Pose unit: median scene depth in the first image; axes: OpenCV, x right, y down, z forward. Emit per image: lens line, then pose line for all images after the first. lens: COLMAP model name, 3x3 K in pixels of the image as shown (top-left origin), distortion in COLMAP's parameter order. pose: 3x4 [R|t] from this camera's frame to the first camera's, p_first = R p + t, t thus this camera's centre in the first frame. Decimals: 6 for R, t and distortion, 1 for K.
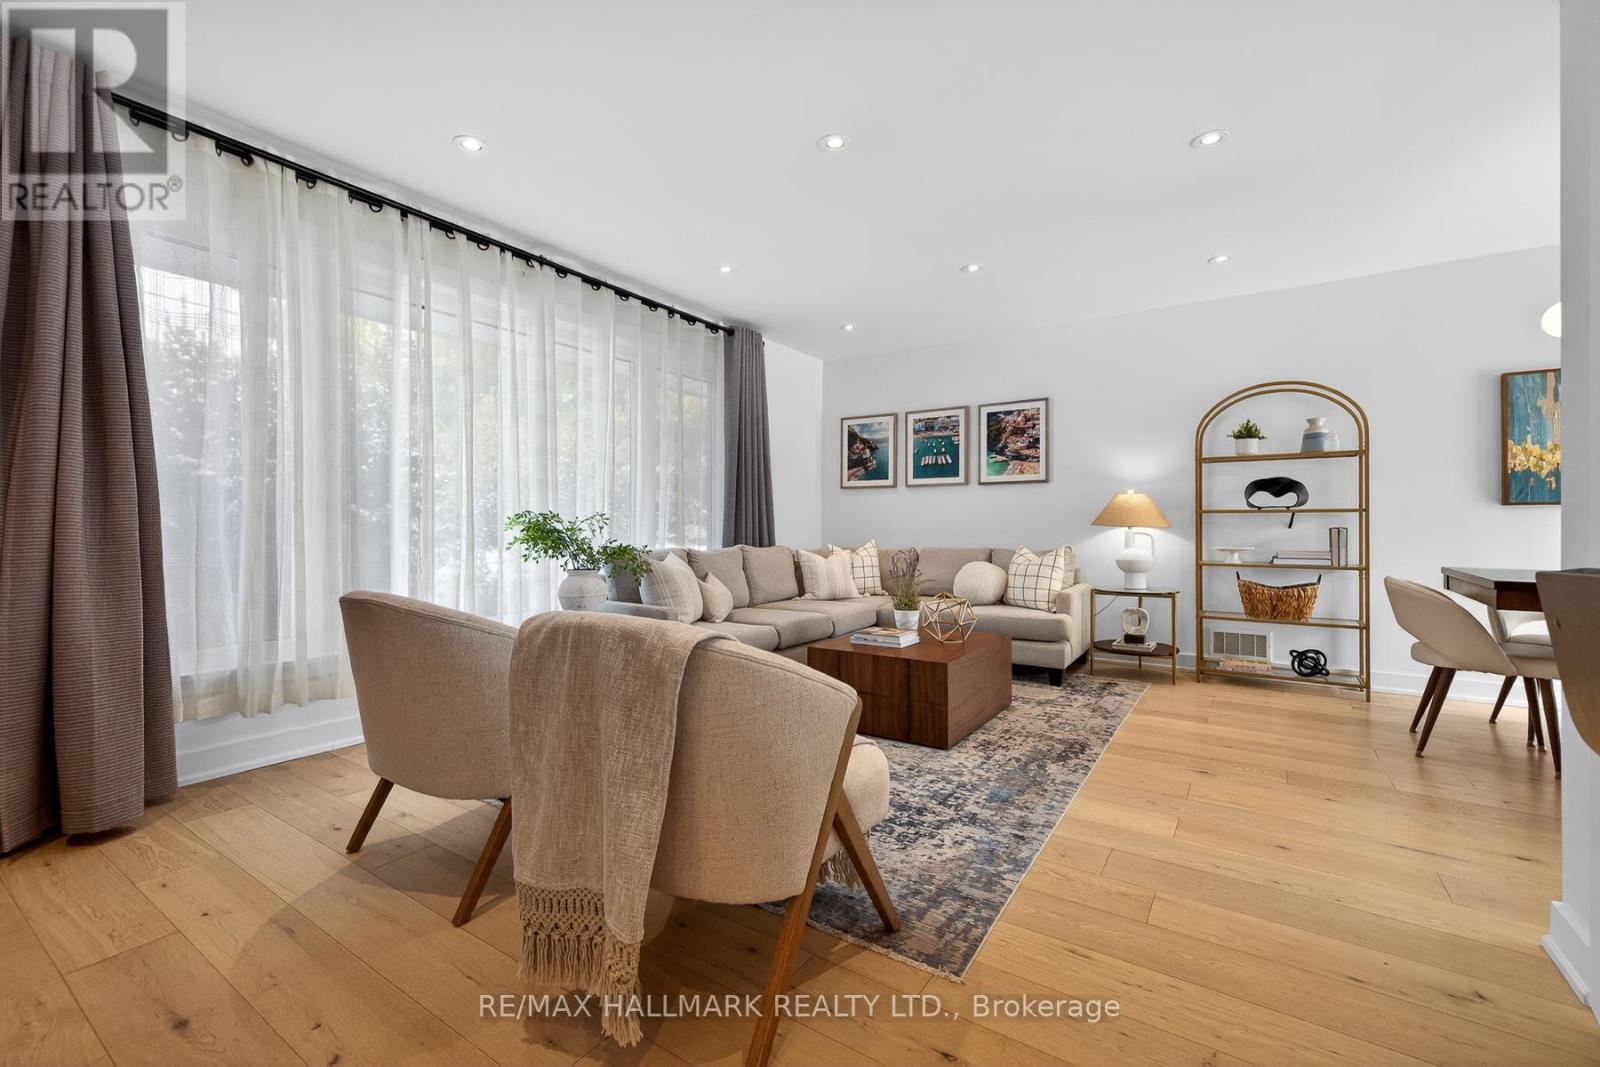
lens RADIAL K [[681.4, 0, 784.6], [0, 681.4, 526.3], [0, 0, 1]] dist [0.007785, -0.000200]
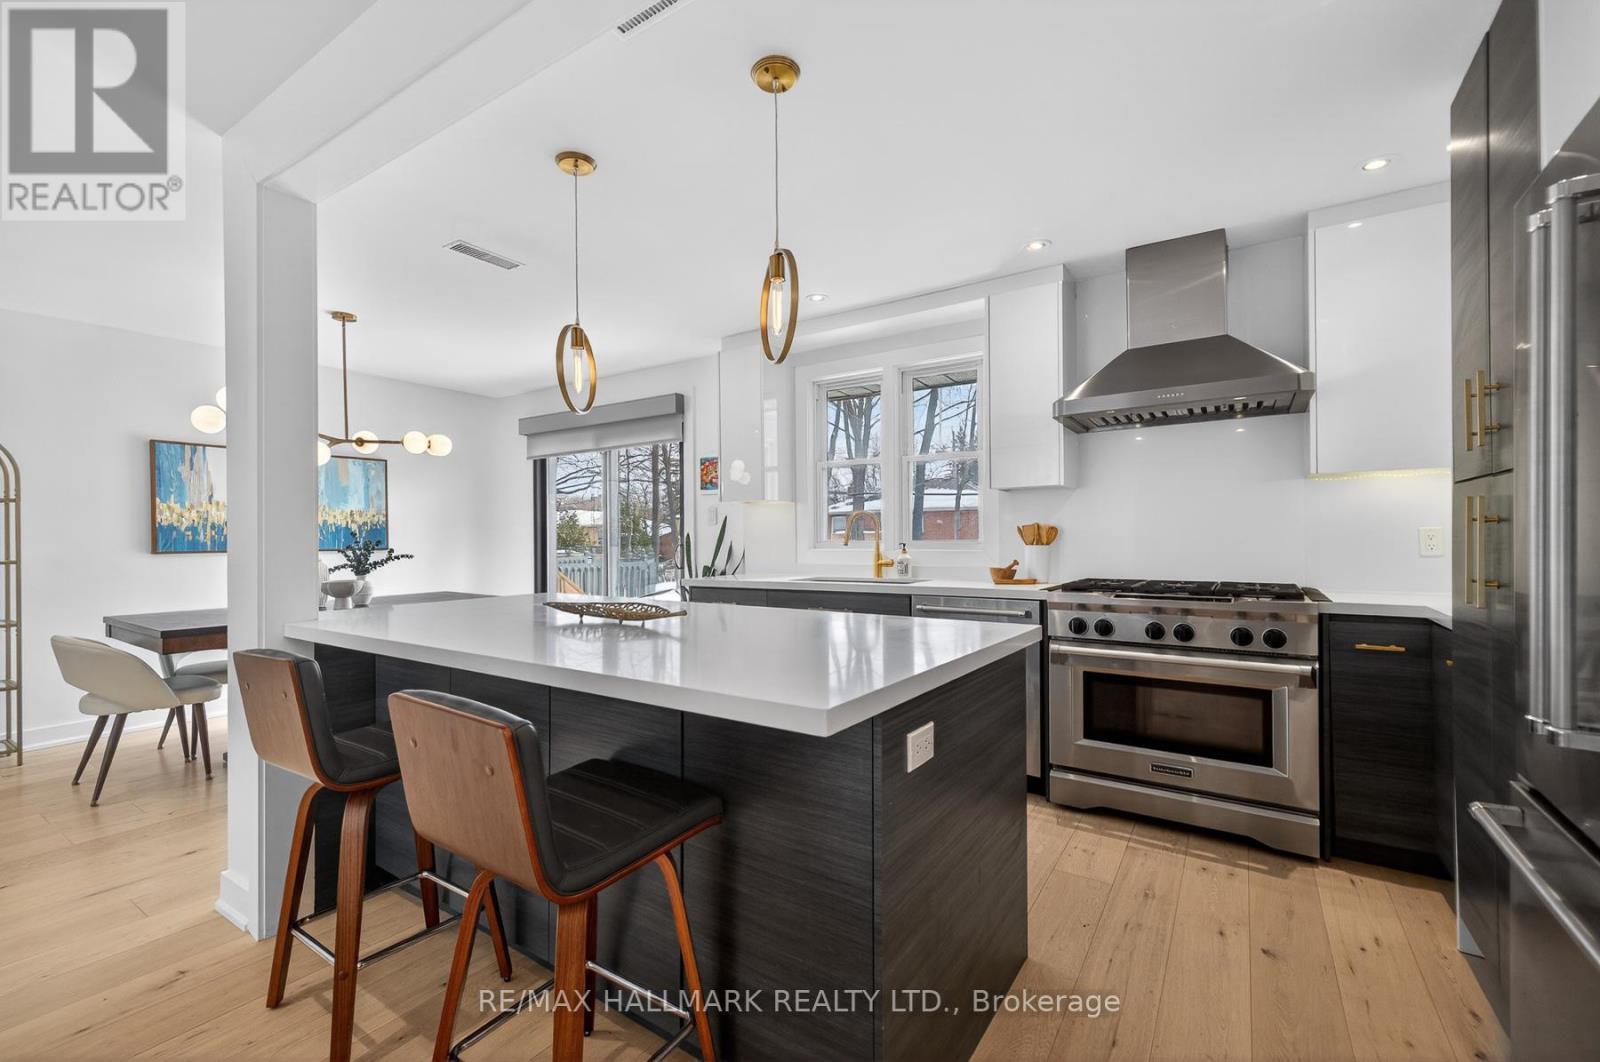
lens RADIAL K [[681.4, 0, 789.2], [0, 681.4, 533.4], [0, 0, 1]] dist [0.007785, -0.000200]
pose [[-0.010359, 0.007557, 0.999918, -0.106122], [0.014858, 0.999862, -0.007403, -0.040761], [-0.999836, 0.014780, -0.010470, -0.048644]]
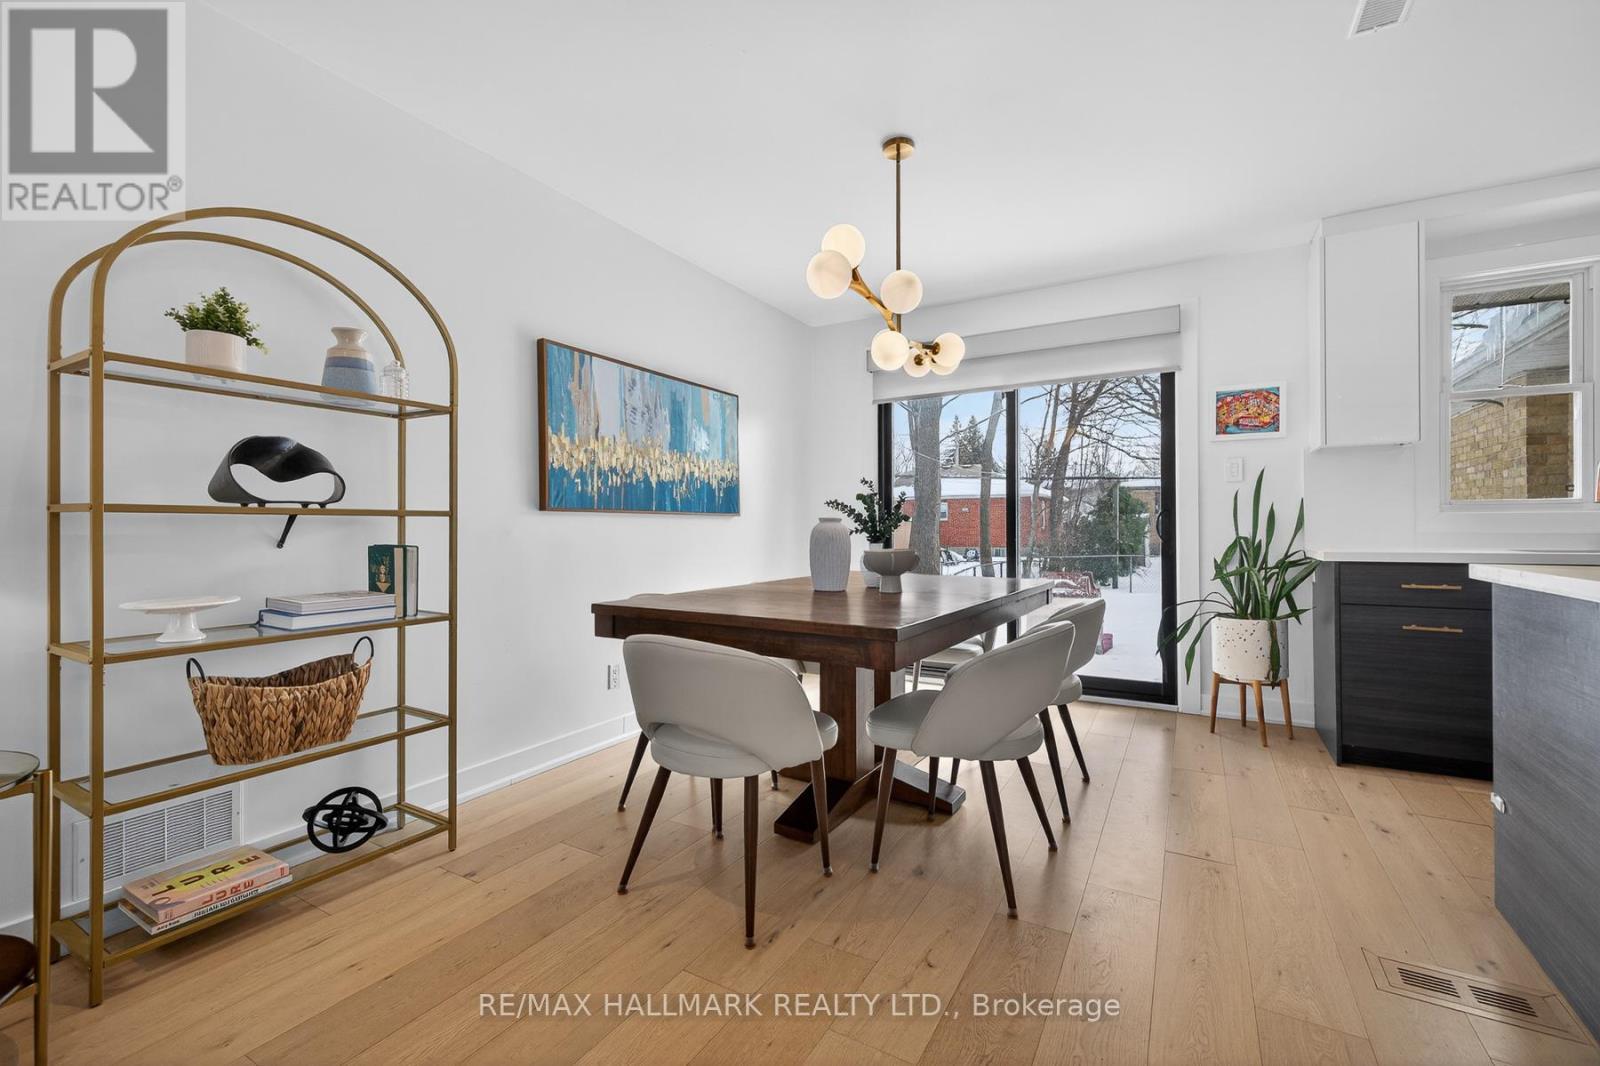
lens RADIAL K [[681.4, 0, 792.9], [0, 681.4, 523.9], [0, 0, 1]] dist [0.007785, -0.000200]
pose [[-0.068605, 0.009971, 0.997594, 0.266627], [0.008536, 0.999919, -0.009407, -0.006613], [-0.997607, 0.007870, -0.068684, 0.762073]]
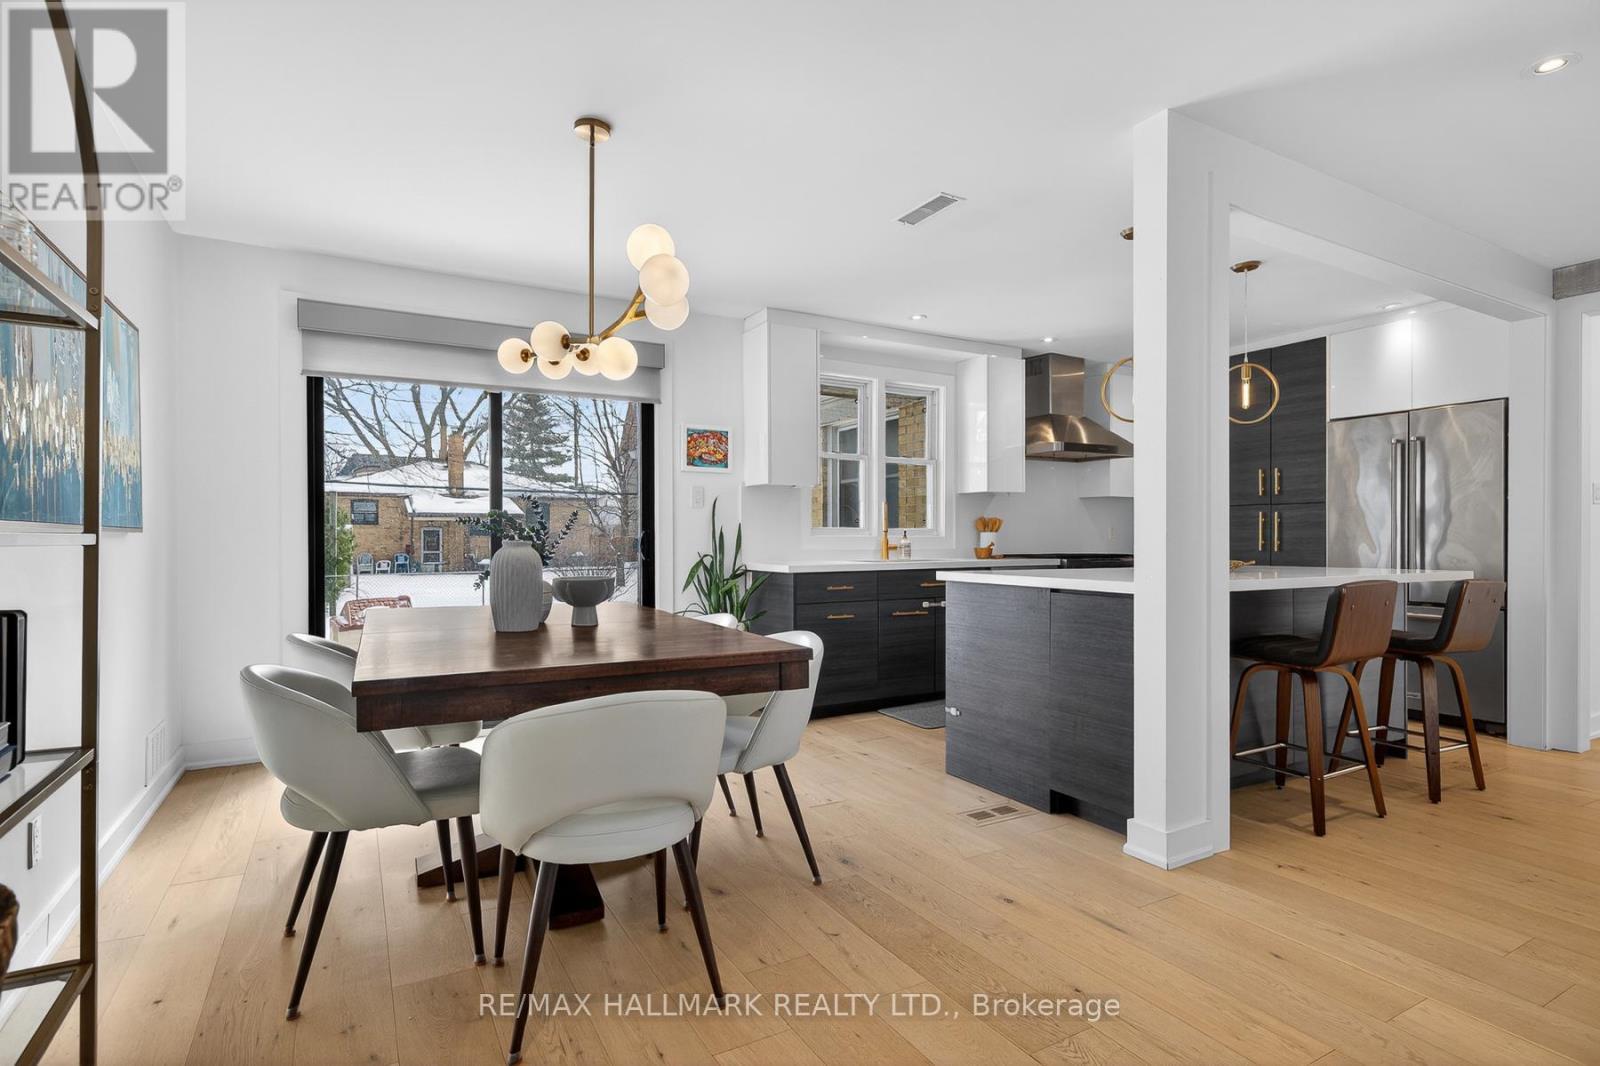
lens RADIAL K [[801.1, 0, 806.8], [0, 801.1, 535.3], [0, 0, 1]] dist [-0.003454, -0.000592]
pose [[-0.899059, 0.008147, 0.437752, 0.450239], [0.008037, 0.999965, -0.002105, -0.020027], [-0.437754, 0.001626, -0.899093, 1.167951]]
